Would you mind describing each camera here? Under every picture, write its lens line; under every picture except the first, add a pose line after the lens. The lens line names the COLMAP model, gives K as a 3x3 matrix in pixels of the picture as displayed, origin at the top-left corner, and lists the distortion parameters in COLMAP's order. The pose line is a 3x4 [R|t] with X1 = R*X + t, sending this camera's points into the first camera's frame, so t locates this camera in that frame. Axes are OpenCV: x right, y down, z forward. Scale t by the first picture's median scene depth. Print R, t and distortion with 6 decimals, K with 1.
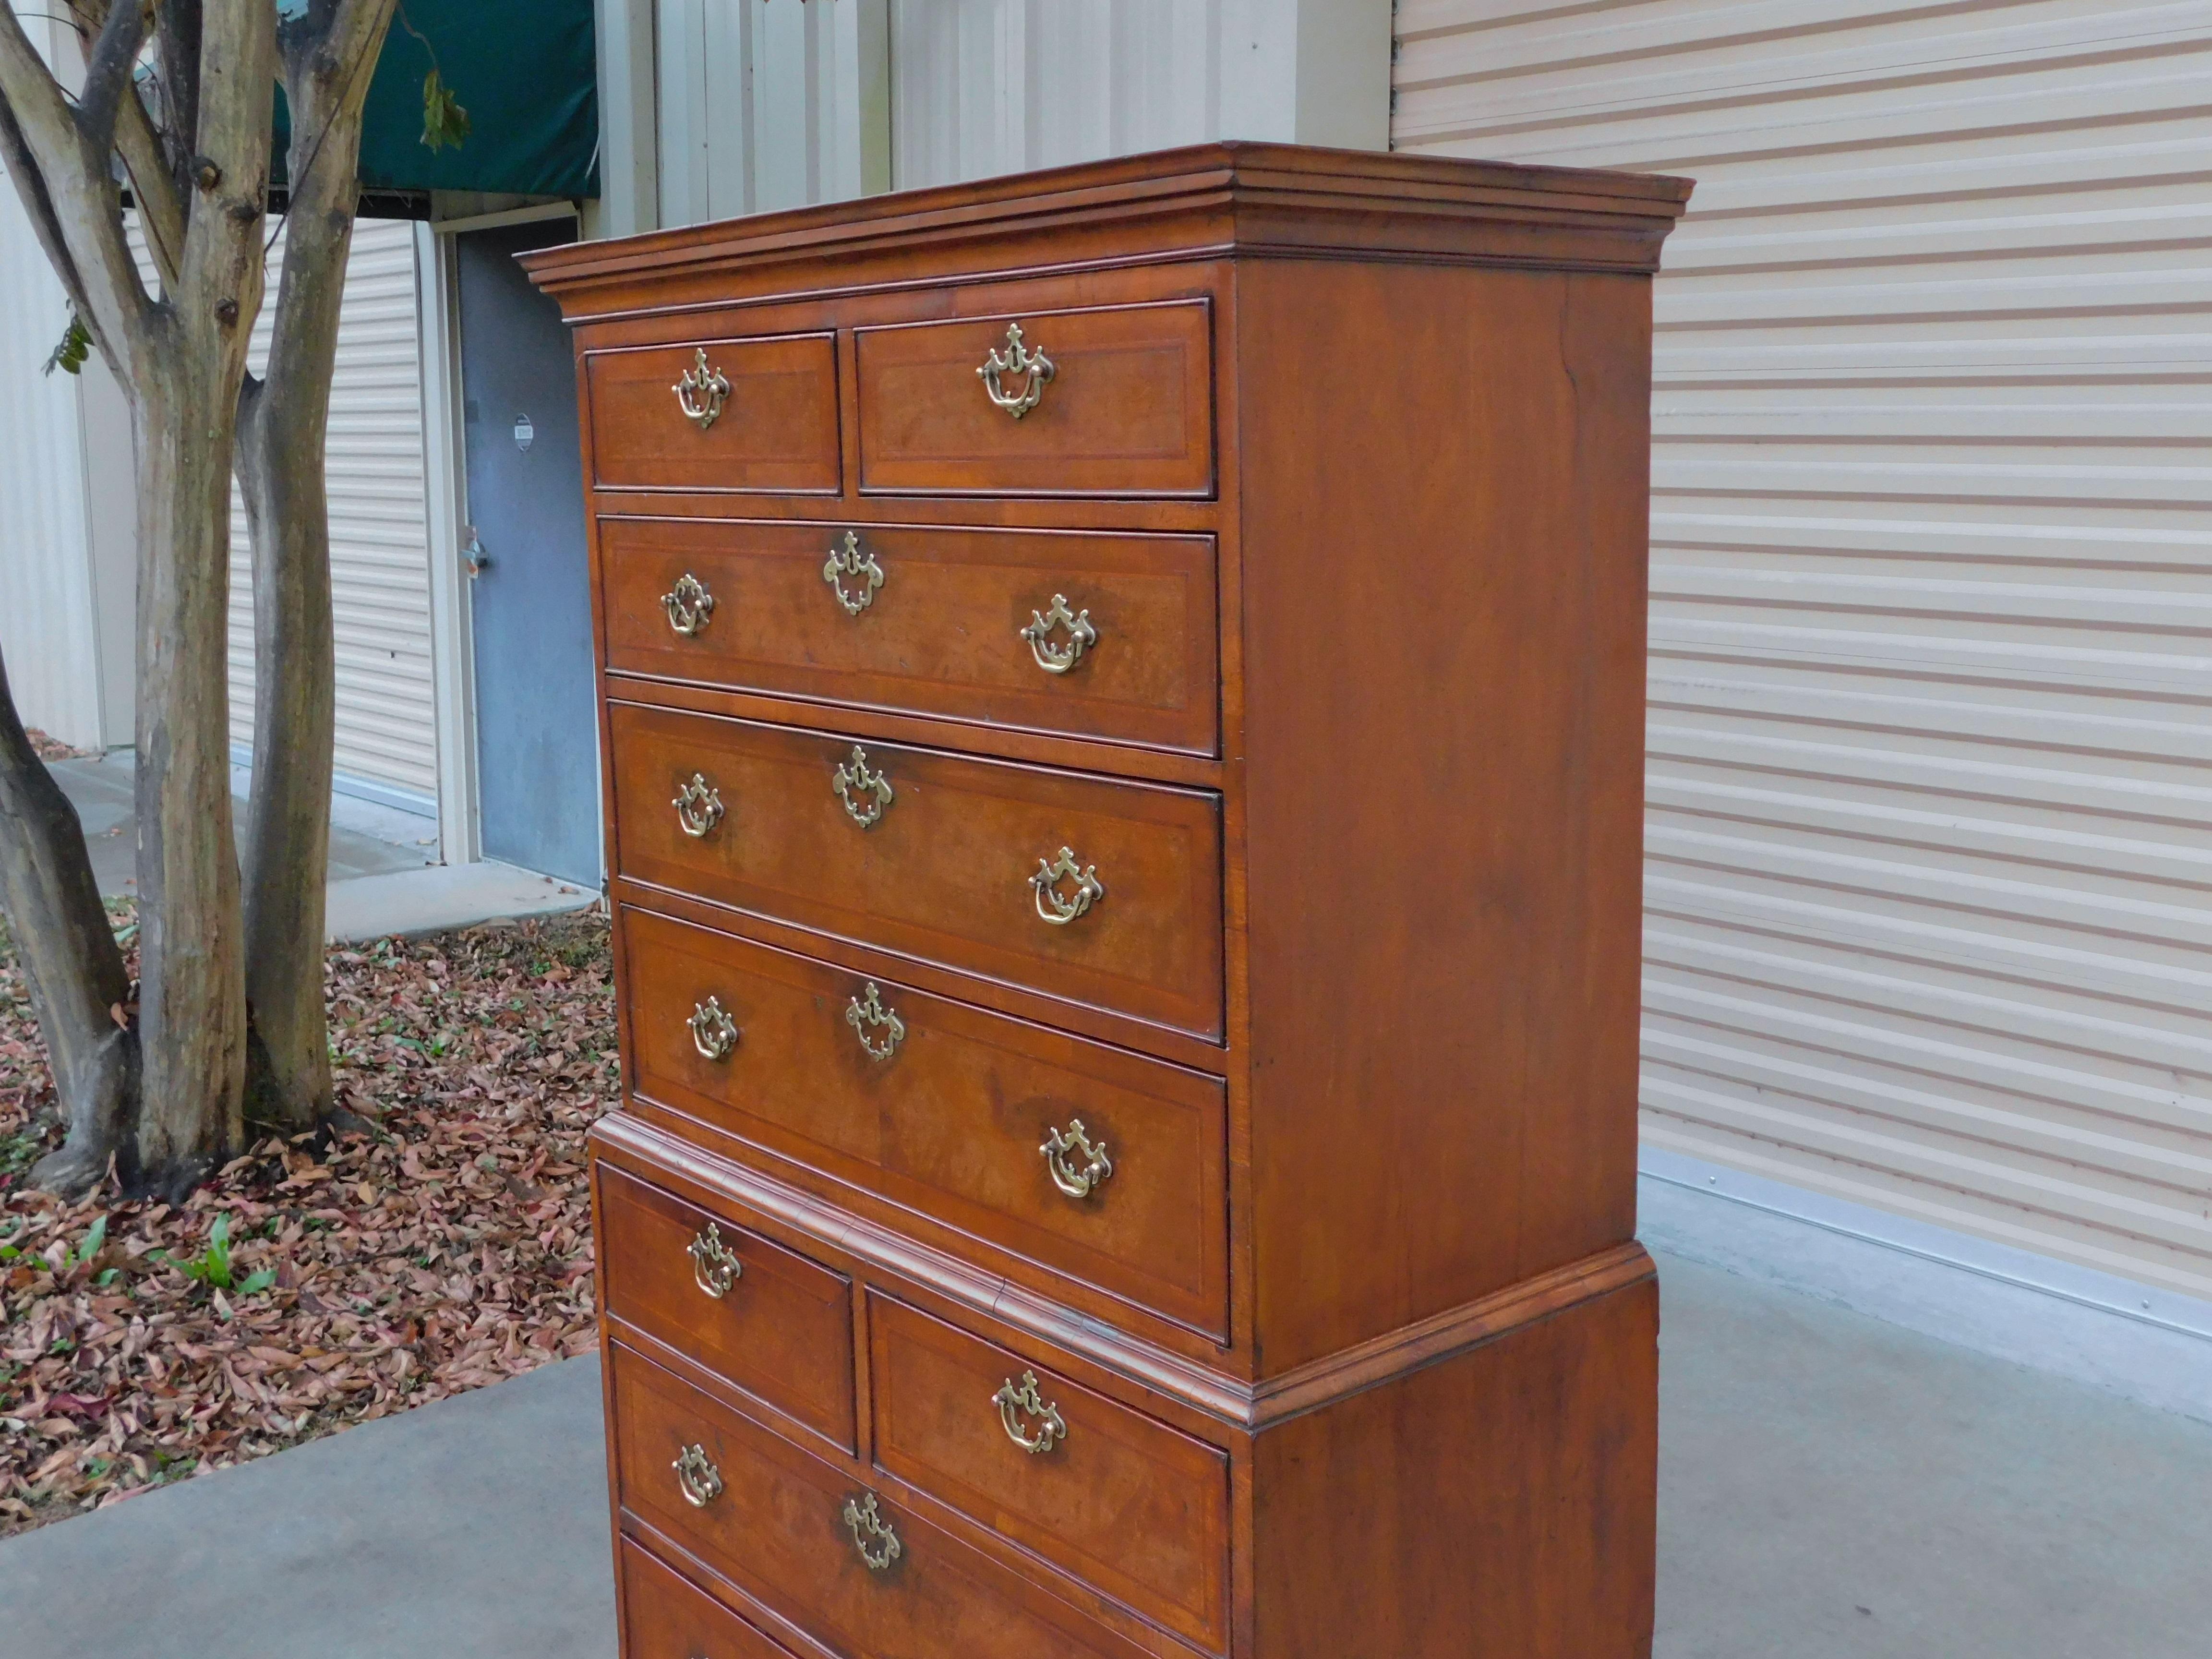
lens RADIAL K [[2378.2, 0, 1132.0], [0, 2378.2, 795.6], [0, 0, 1]] dist [0.005558, 0.000000]
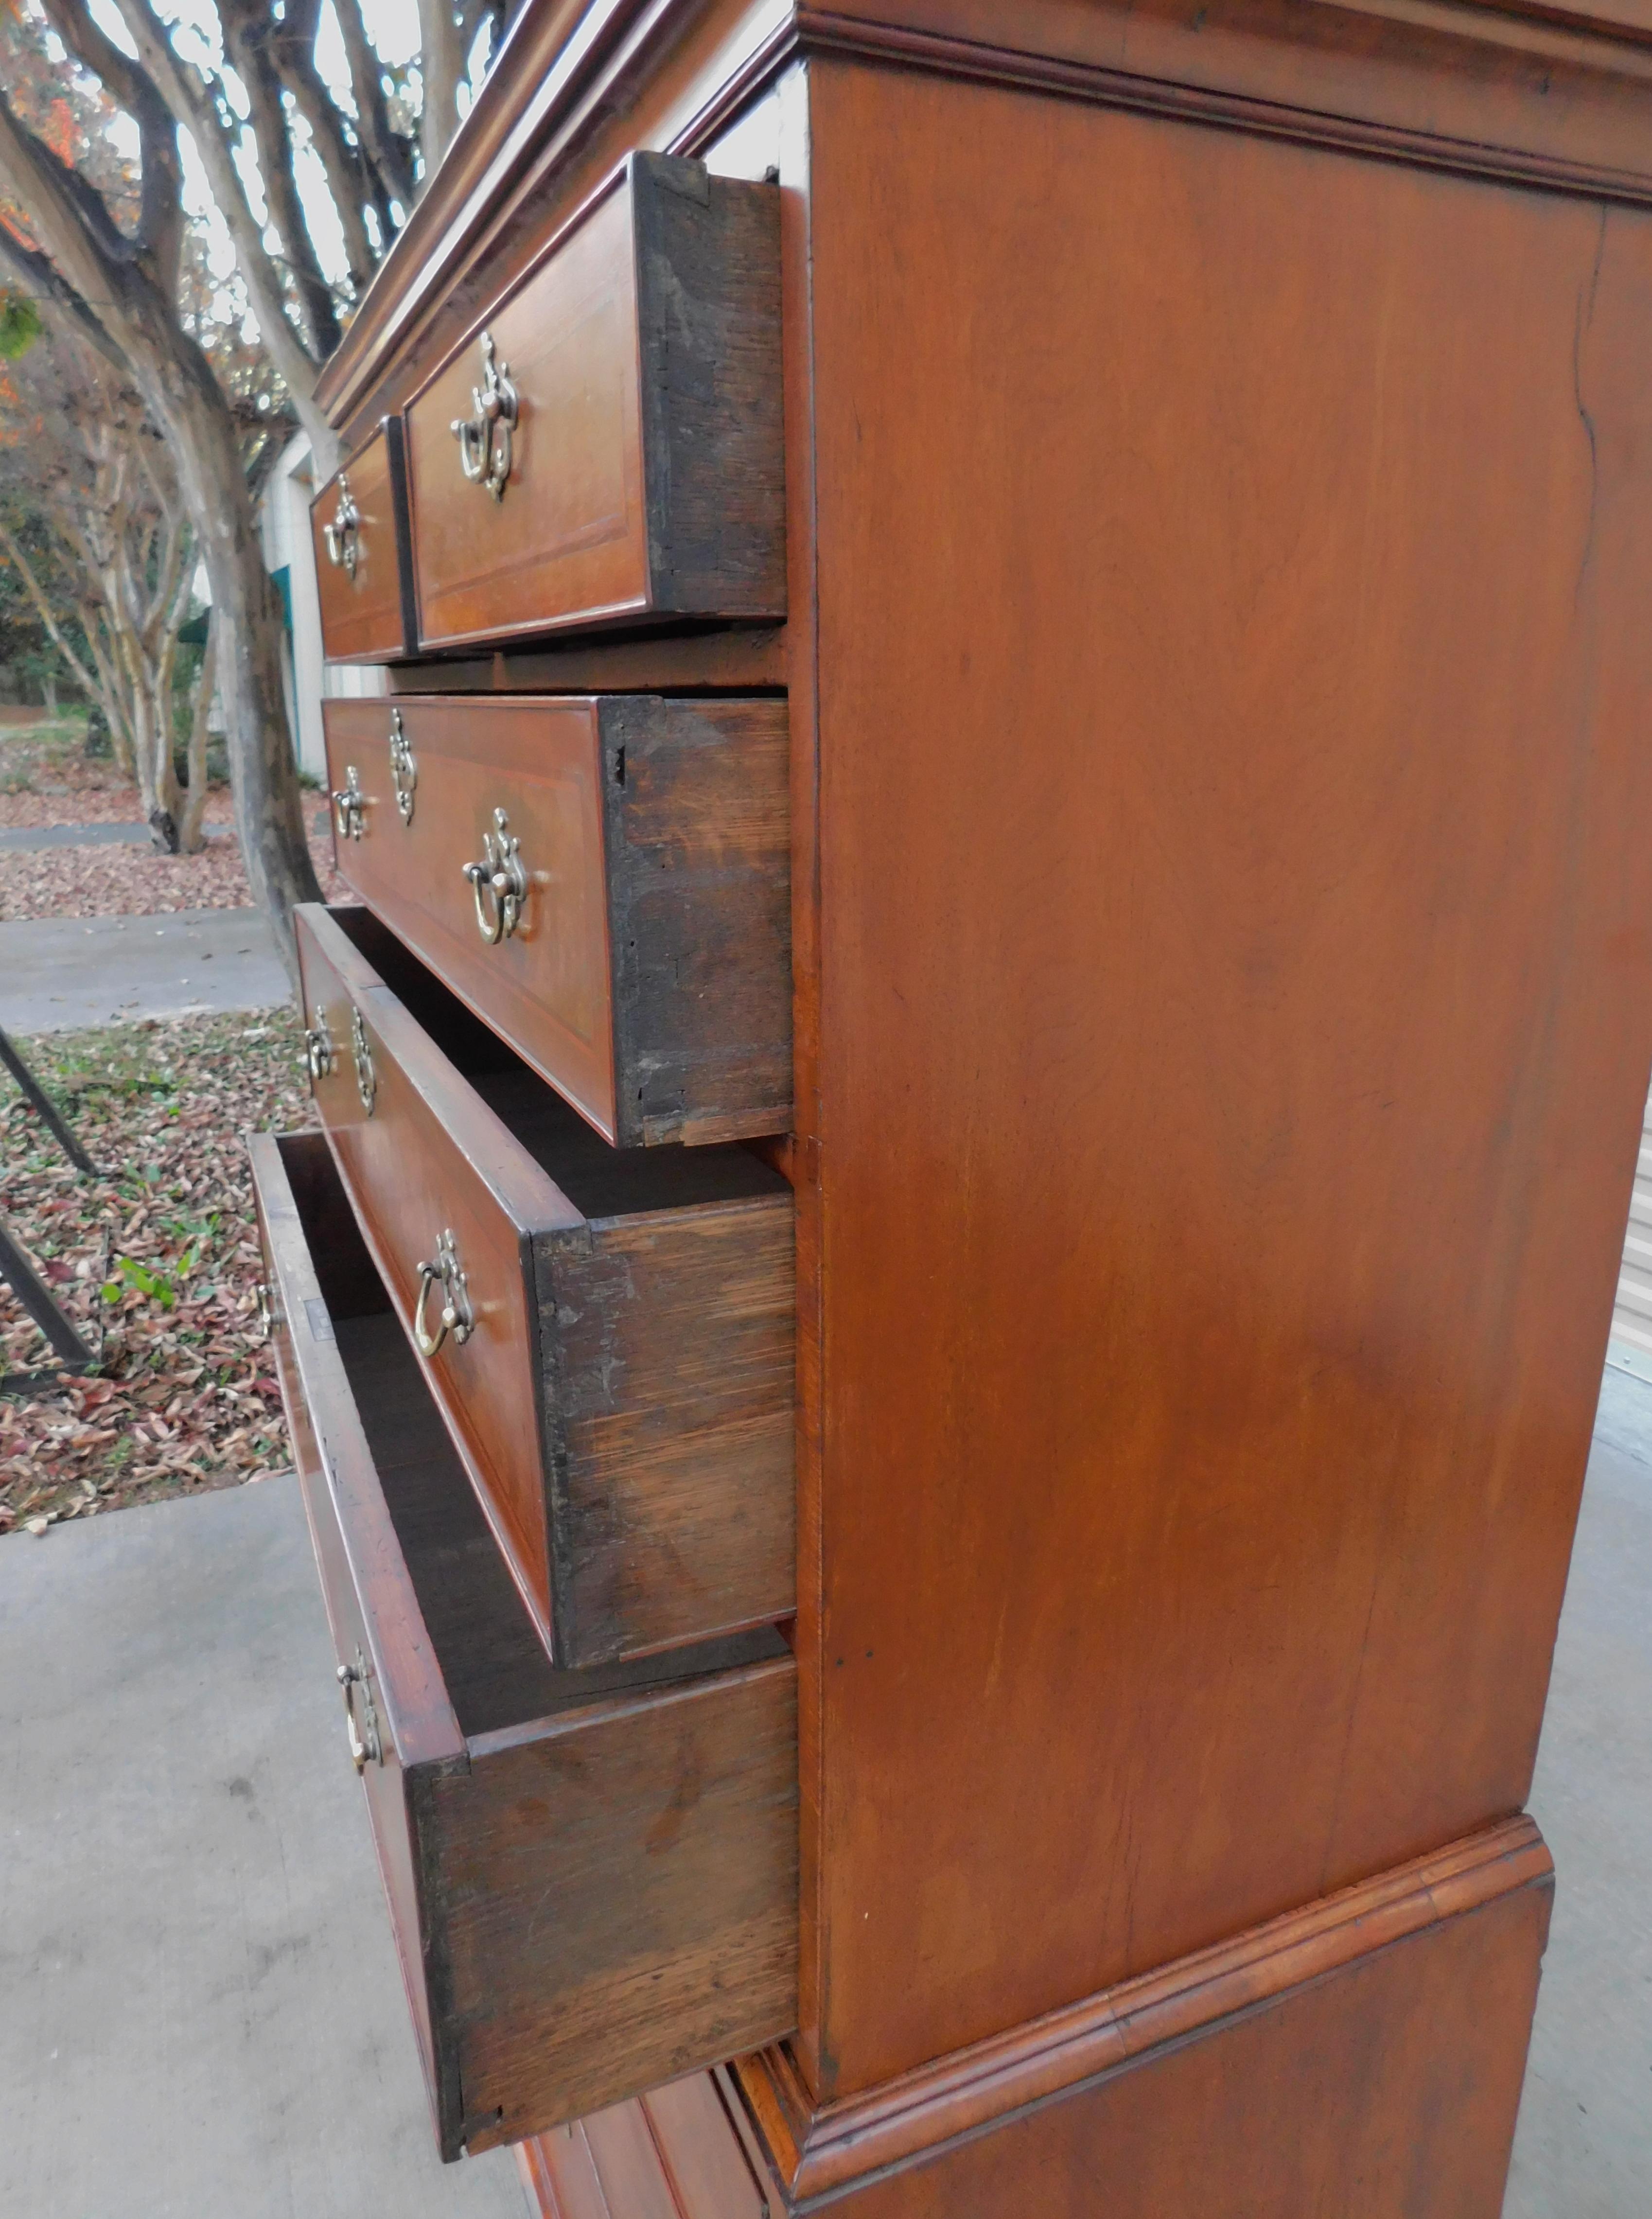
lens RADIAL K [[1473.1, 0, 822.9], [0, 1473.1, 1113.7], [0, 0, 1]] dist [-0.016746, 0.001111]
pose [[0.961544, 0.092646, -0.258553, 0.100050], [-0.058949, 0.989066, 0.135181, -0.048676], [0.268250, -0.114741, 0.956492, 0.527272]]
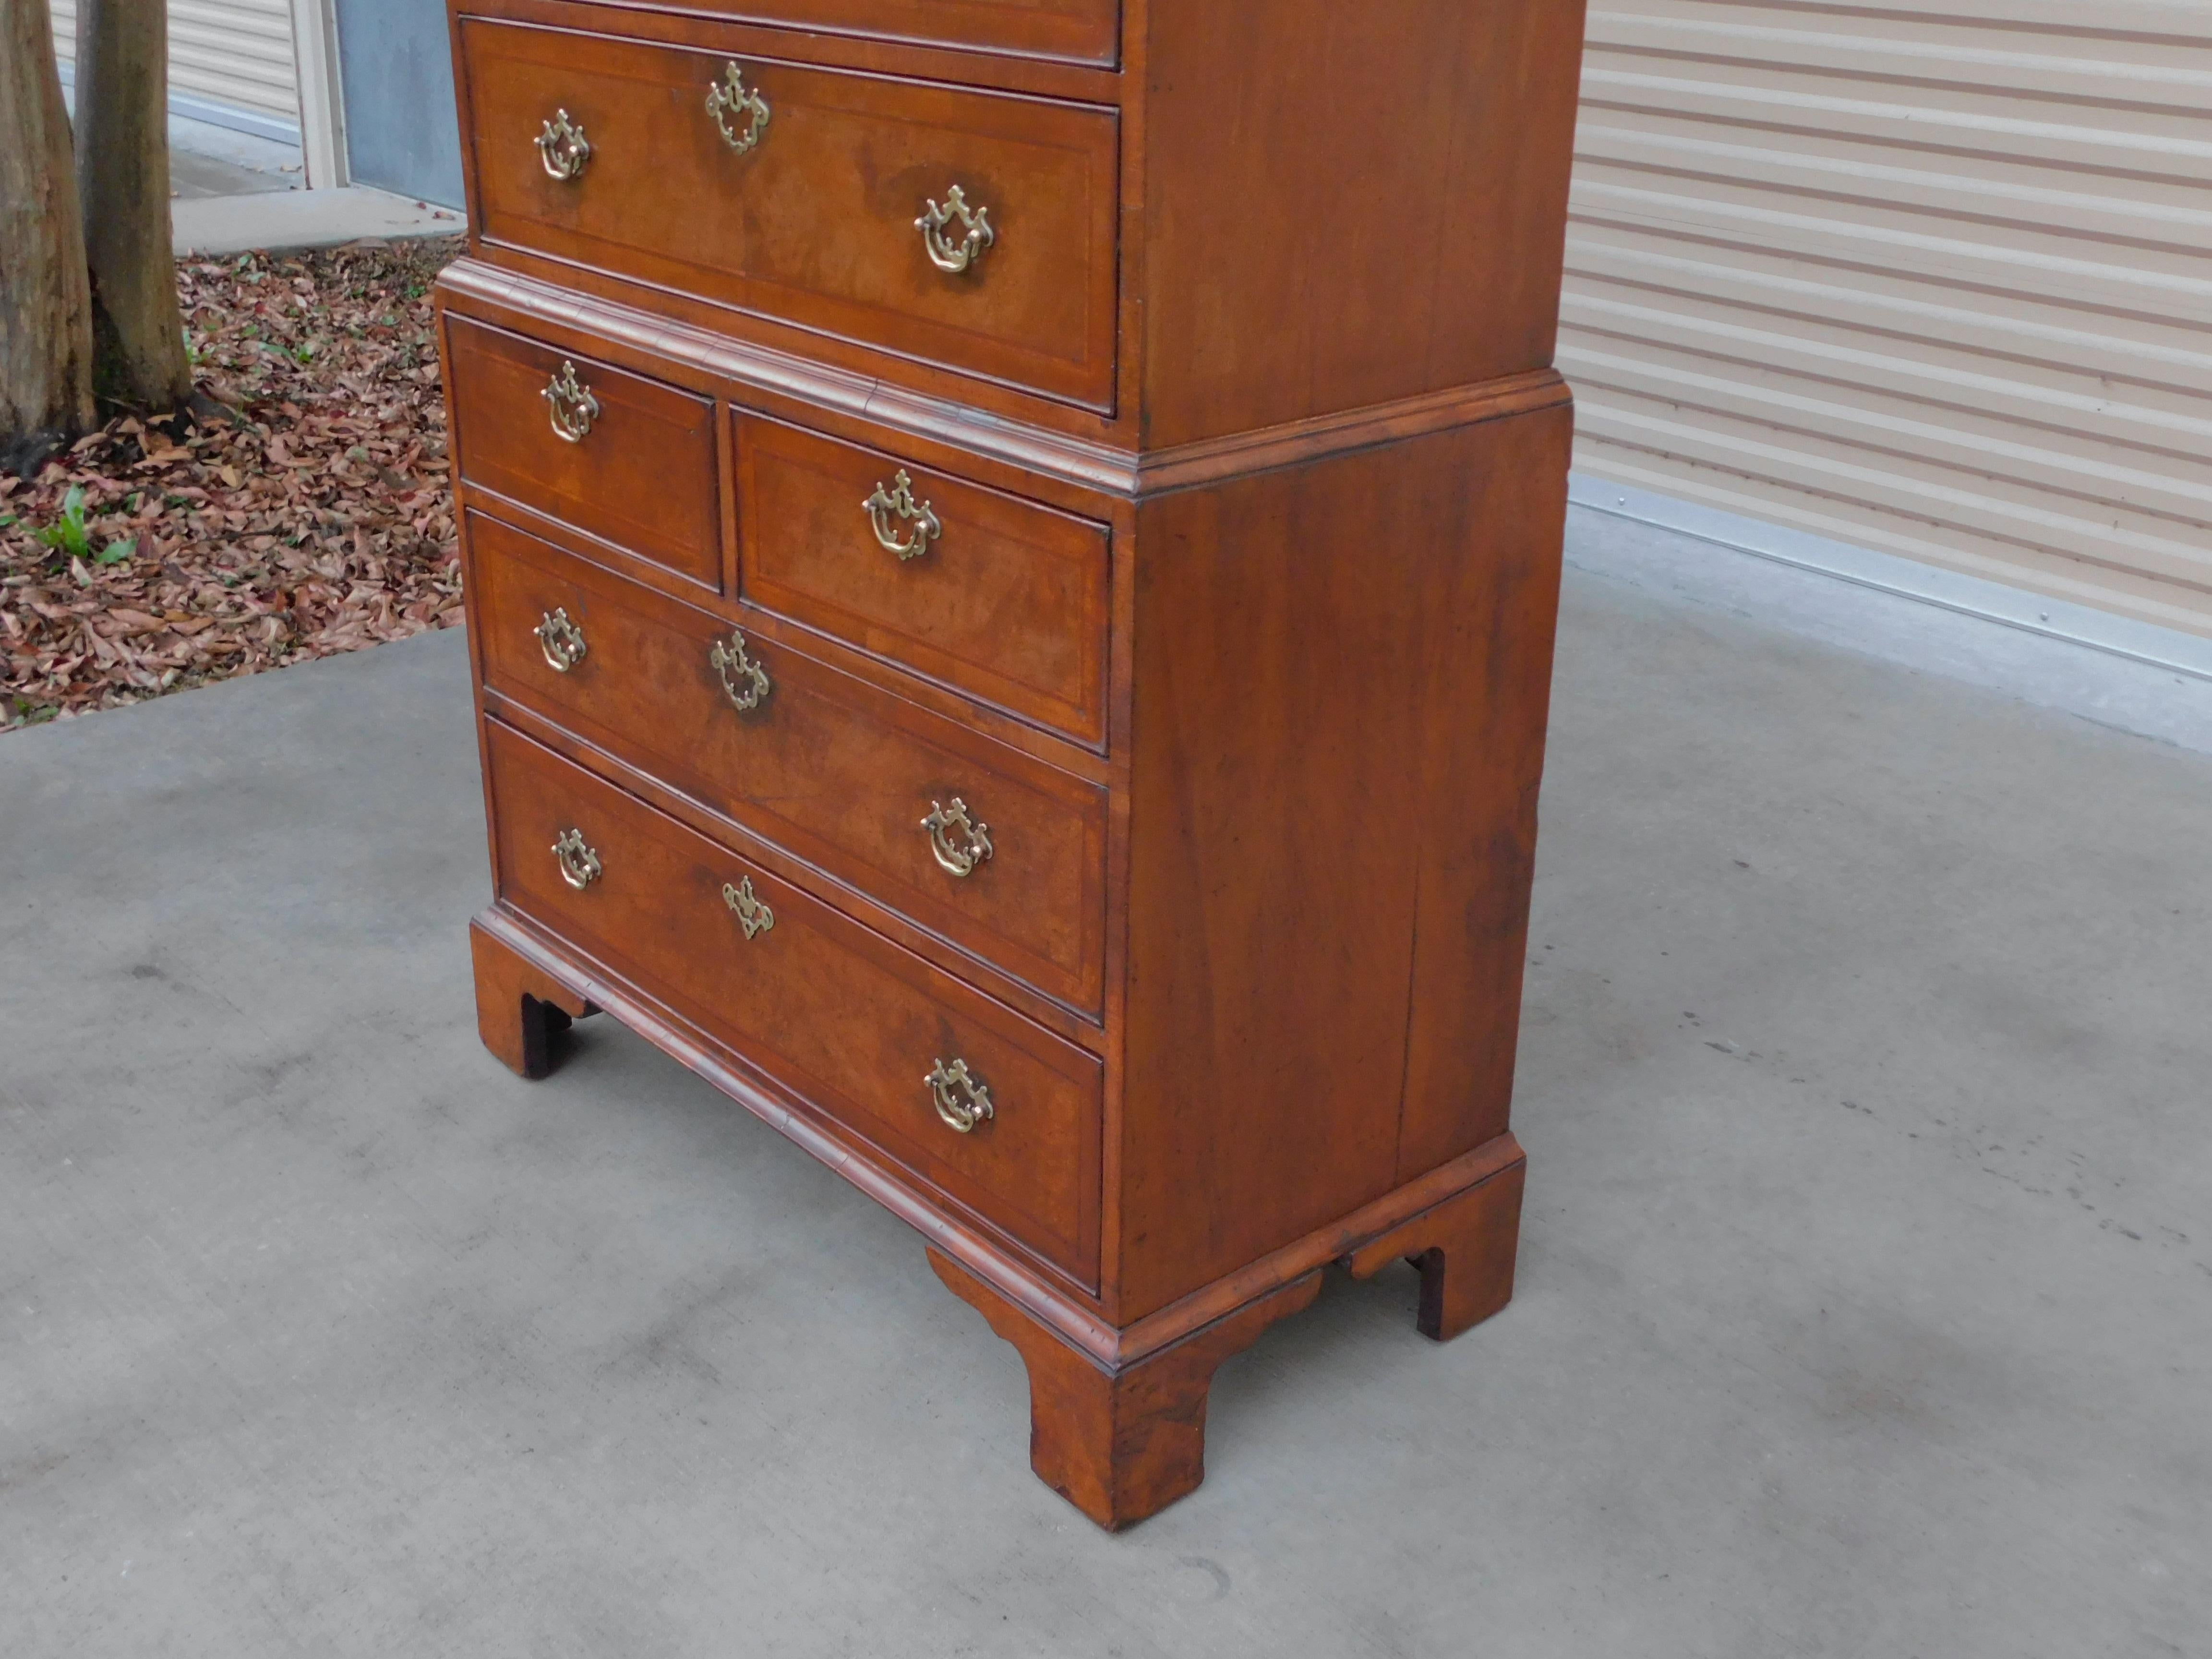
lens RADIAL K [[2378.2, 0, 1138.0], [0, 2378.2, 818.7], [0, 0, 1]] dist [0.005558, 0.000000]
pose [[0.998810, 0.022283, 0.043377, 0.010441], [-0.031940, 0.971082, 0.236600, 0.131073], [-0.036850, -0.237704, 0.970638, 0.048651]]
